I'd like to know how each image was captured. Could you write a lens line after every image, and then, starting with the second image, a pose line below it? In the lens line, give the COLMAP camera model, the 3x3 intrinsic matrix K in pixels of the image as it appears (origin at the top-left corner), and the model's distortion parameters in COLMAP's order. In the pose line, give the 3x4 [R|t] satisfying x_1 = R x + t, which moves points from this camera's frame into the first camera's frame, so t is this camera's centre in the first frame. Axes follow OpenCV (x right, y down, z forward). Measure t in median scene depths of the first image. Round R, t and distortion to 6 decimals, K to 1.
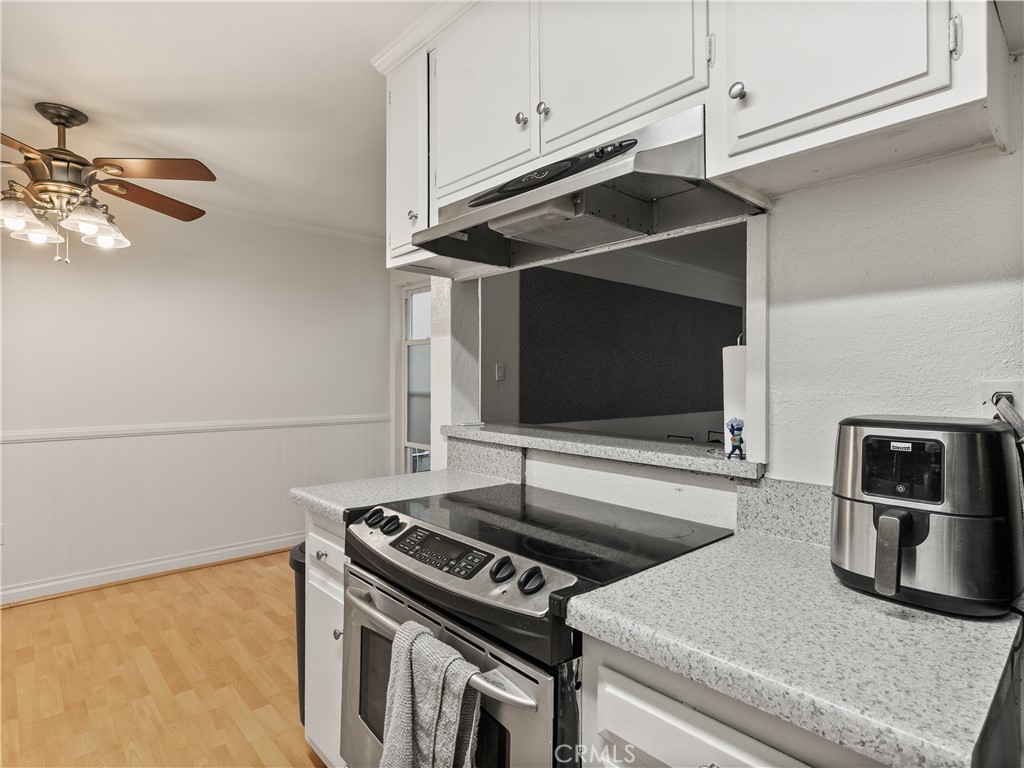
lens RADIAL K [[549.6, 0, 514.7], [0, 549.6, 377.3], [0, 0, 1]] dist [0.000433, -0.000770]
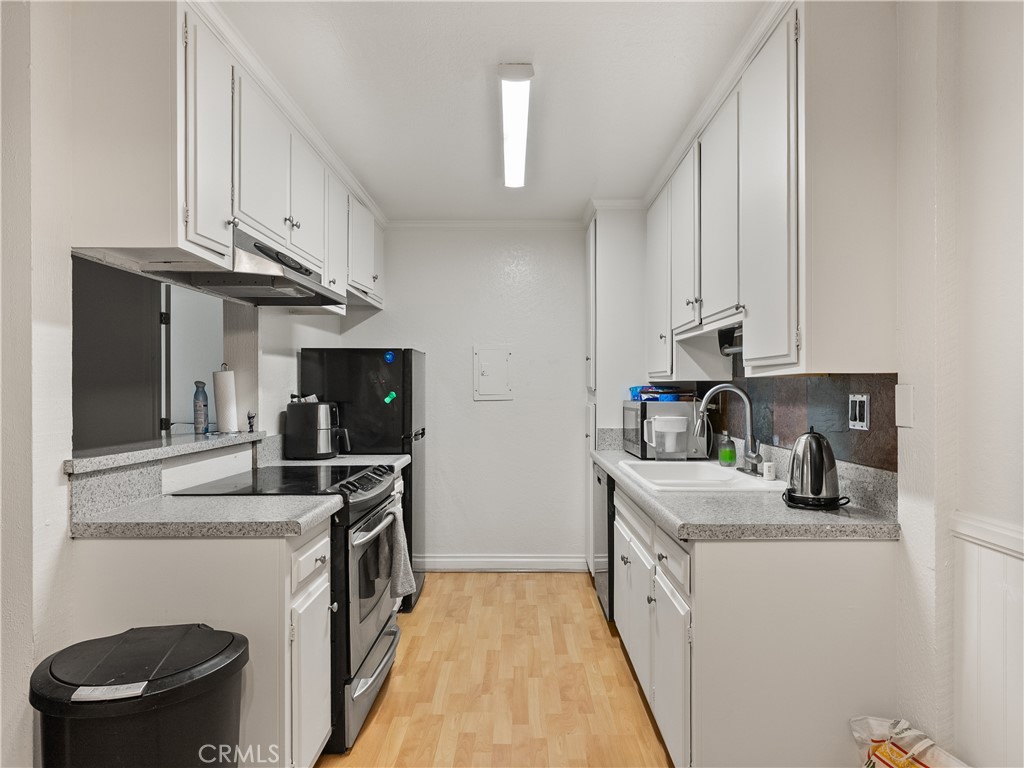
lens RADIAL K [[613.4, 0, 512.0], [0, 613.4, 384.0], [0, 0, 1]] dist [-0.001919, -0.000126]
pose [[-0.730498, 0.005294, 0.682894, -1.352993], [-0.001259, 0.999958, -0.009099, 0.000127], [-0.682914, -0.007506, -0.730460, 1.536960]]
